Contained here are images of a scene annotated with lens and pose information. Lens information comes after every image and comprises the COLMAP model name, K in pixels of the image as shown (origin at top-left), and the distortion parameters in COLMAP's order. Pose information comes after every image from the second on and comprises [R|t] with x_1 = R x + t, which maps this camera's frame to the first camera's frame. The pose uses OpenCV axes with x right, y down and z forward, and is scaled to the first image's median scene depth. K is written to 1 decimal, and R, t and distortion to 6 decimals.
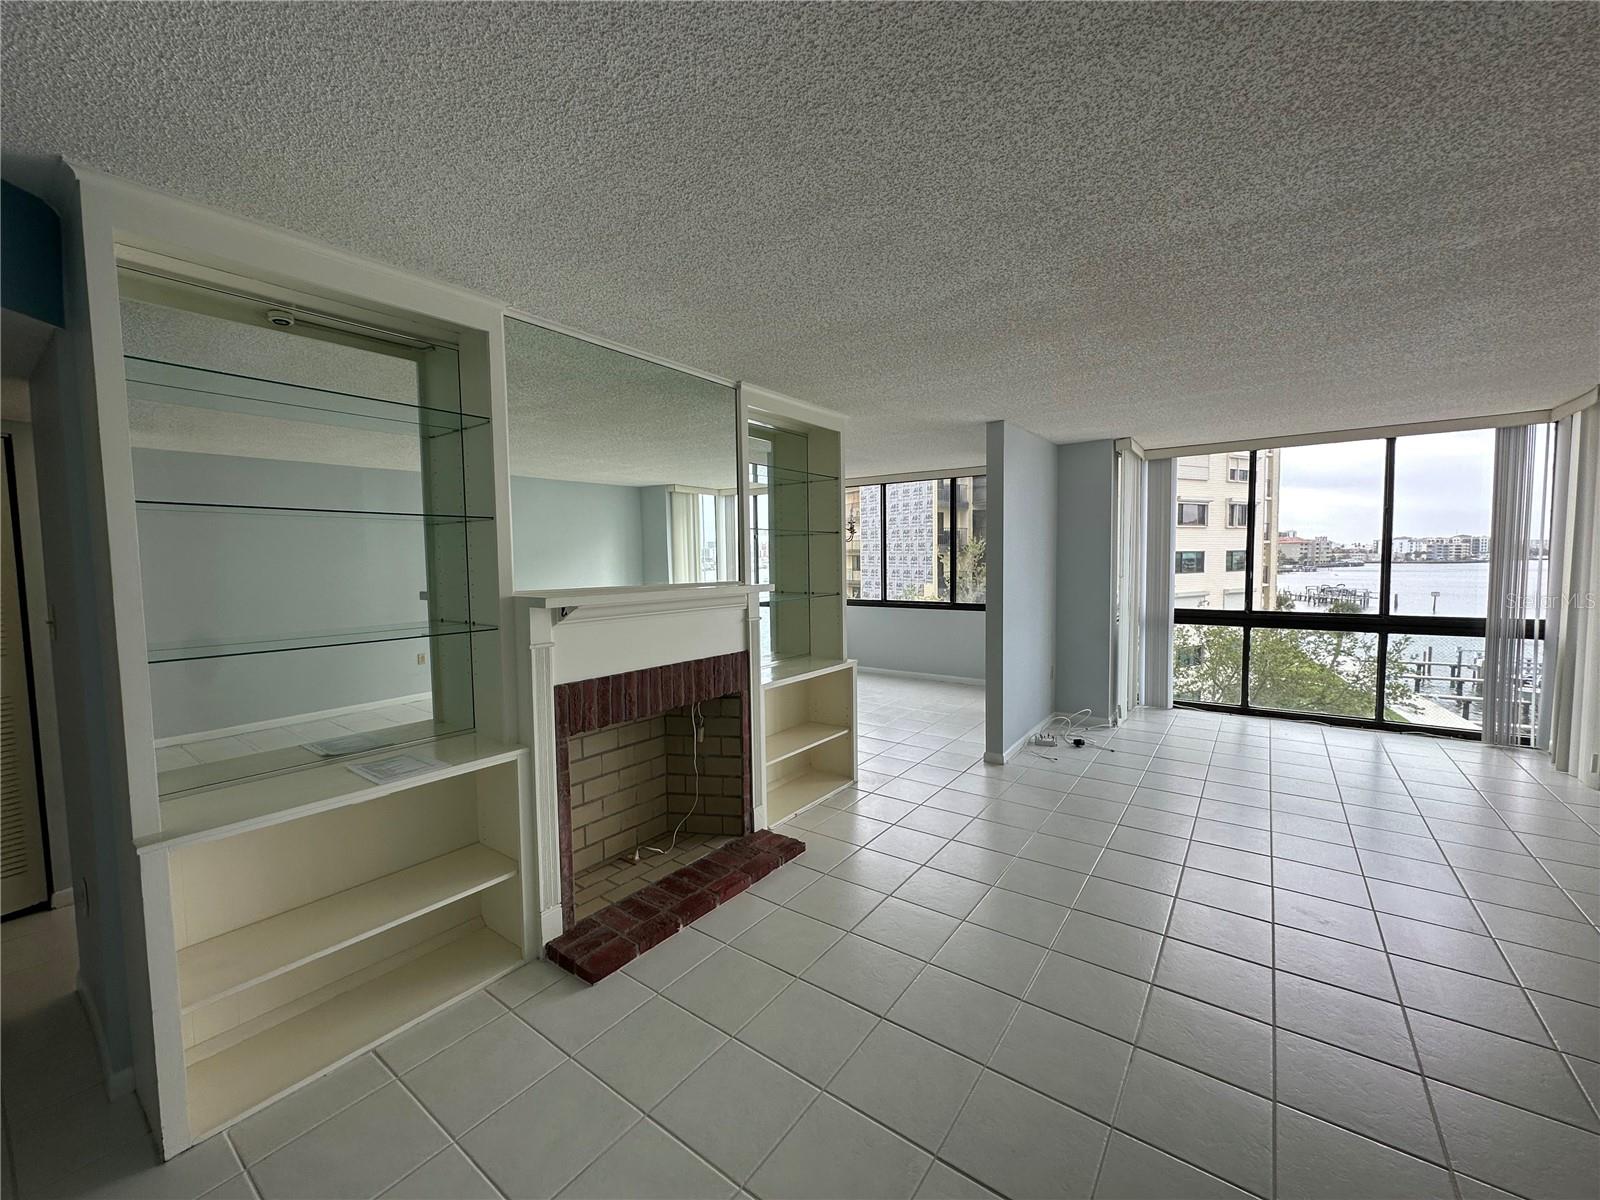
lens RADIAL K [[638.0, 0, 800.0], [0, 638.0, 600.0], [0, 0, 1]] dist [-0.000817, -0.000051]
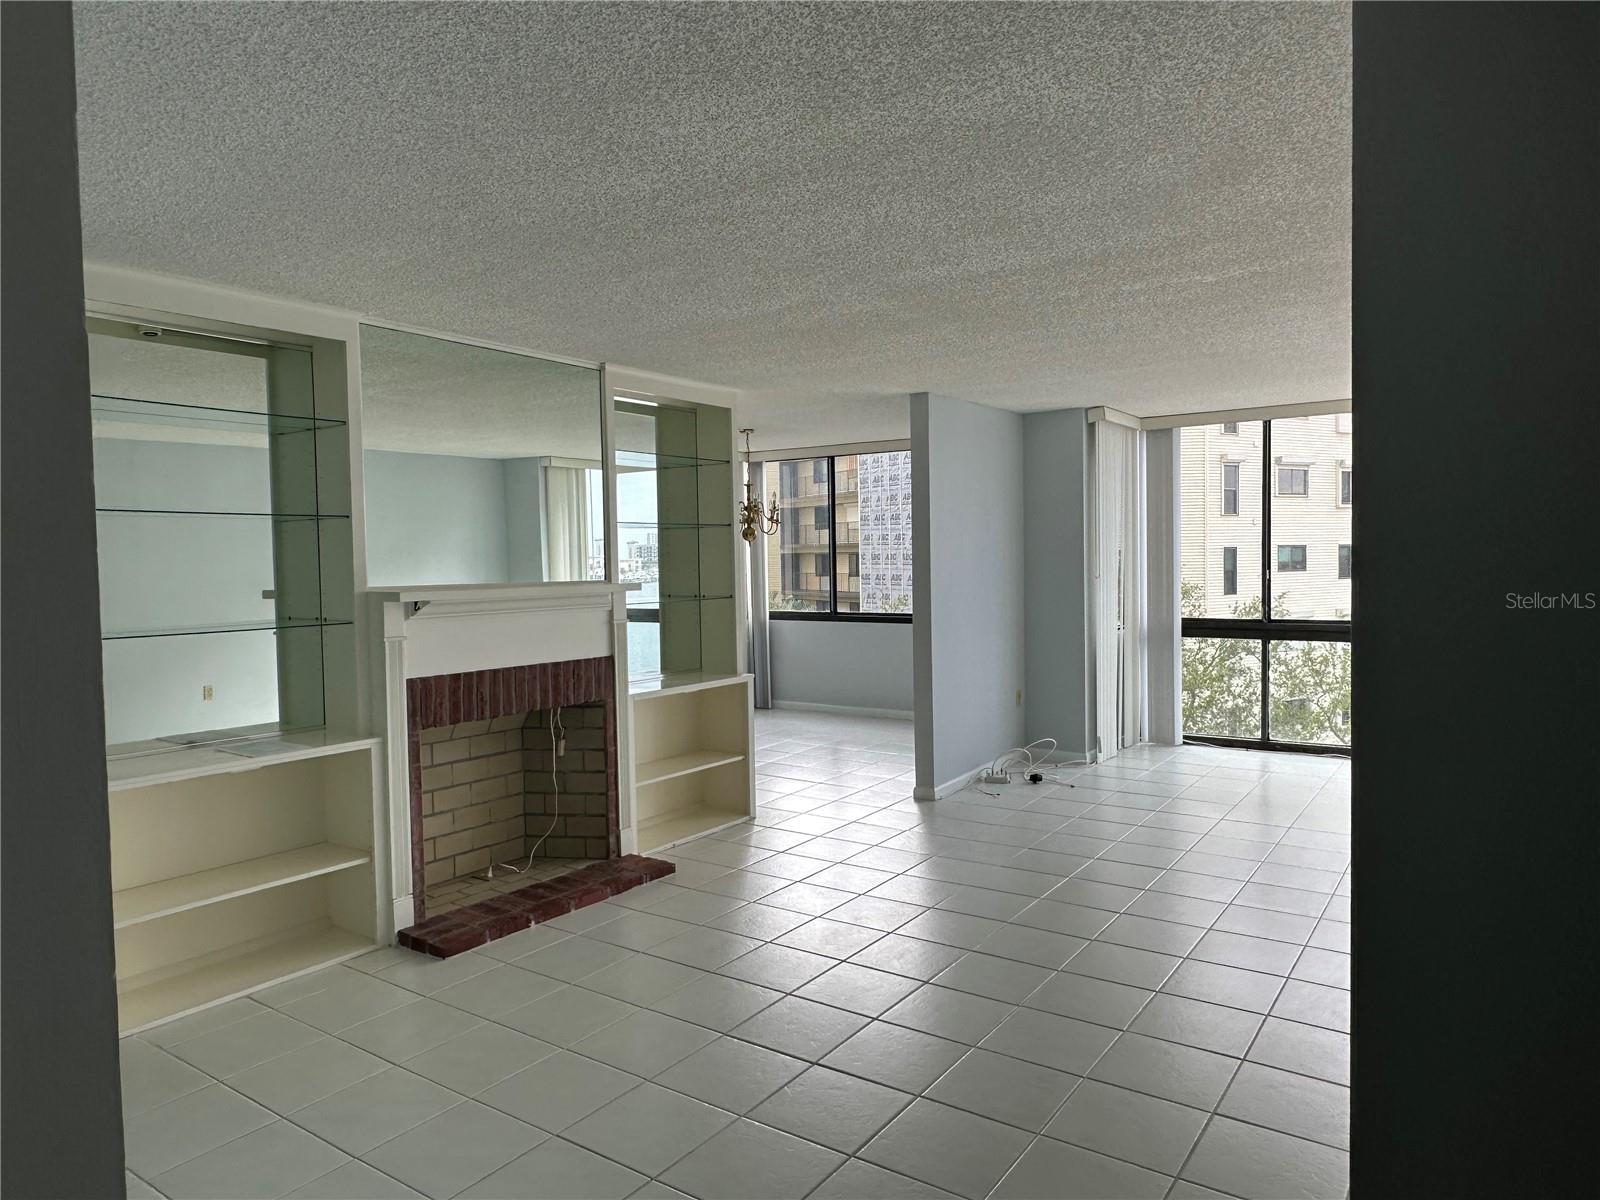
lens RADIAL K [[1036.7, 0, 796.9], [0, 1036.7, 606.2], [0, 0, 1]] dist [0.002220, 0.000548]
pose [[0.999730, -0.004551, 0.022785, 0.160408], [0.004971, 0.999818, -0.018435, 0.039953], [-0.022697, 0.018543, 0.999570, -0.535243]]
